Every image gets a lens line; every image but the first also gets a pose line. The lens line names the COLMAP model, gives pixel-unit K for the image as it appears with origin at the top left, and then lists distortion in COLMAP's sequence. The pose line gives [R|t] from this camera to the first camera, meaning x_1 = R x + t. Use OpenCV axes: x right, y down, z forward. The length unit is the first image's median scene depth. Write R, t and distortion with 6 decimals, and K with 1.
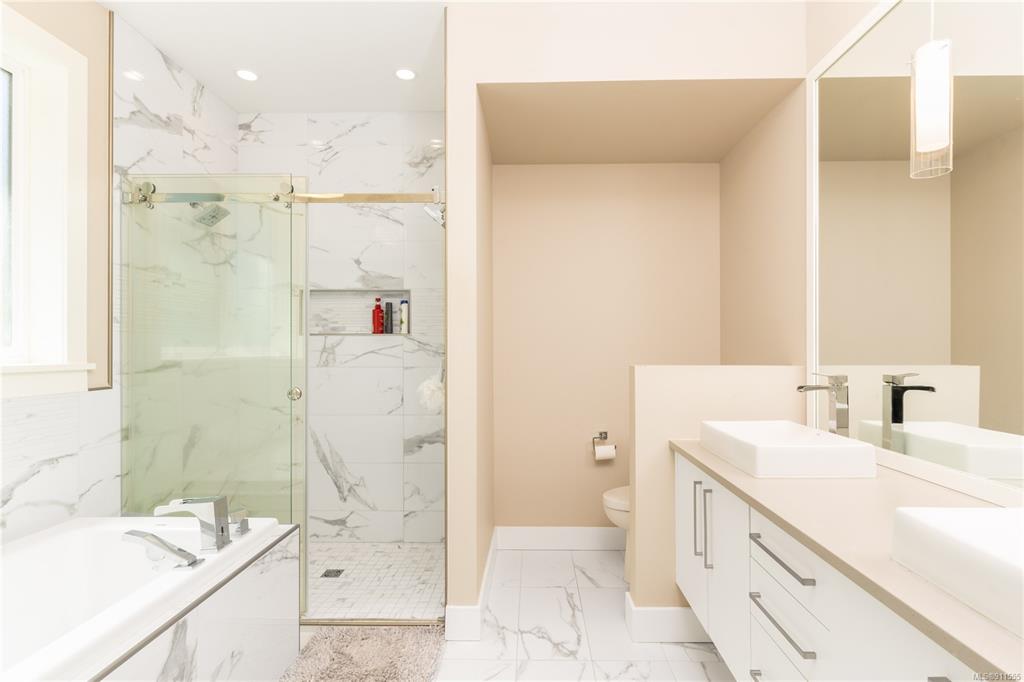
lens RADIAL K [[492.5, 0, 512.0], [0, 492.5, 341.0], [0, 0, 1]] dist [-0.002733, -0.000045]
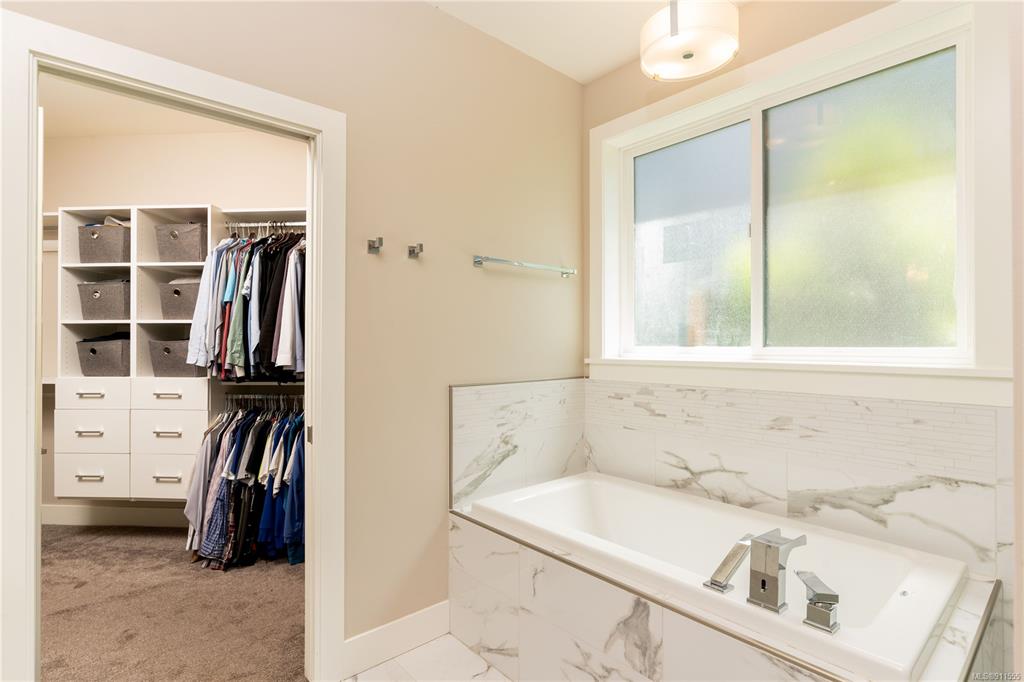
lens RADIAL K [[515.7, 0, 507.6], [0, 515.7, 344.0], [0, 0, 1]] dist [-0.001195, 0.000508]
pose [[-0.719279, 0.000749, -0.694721, 0.208473], [0.008895, 0.999927, -0.008132, 0.007386], [0.694664, -0.012029, -0.719234, 1.017206]]
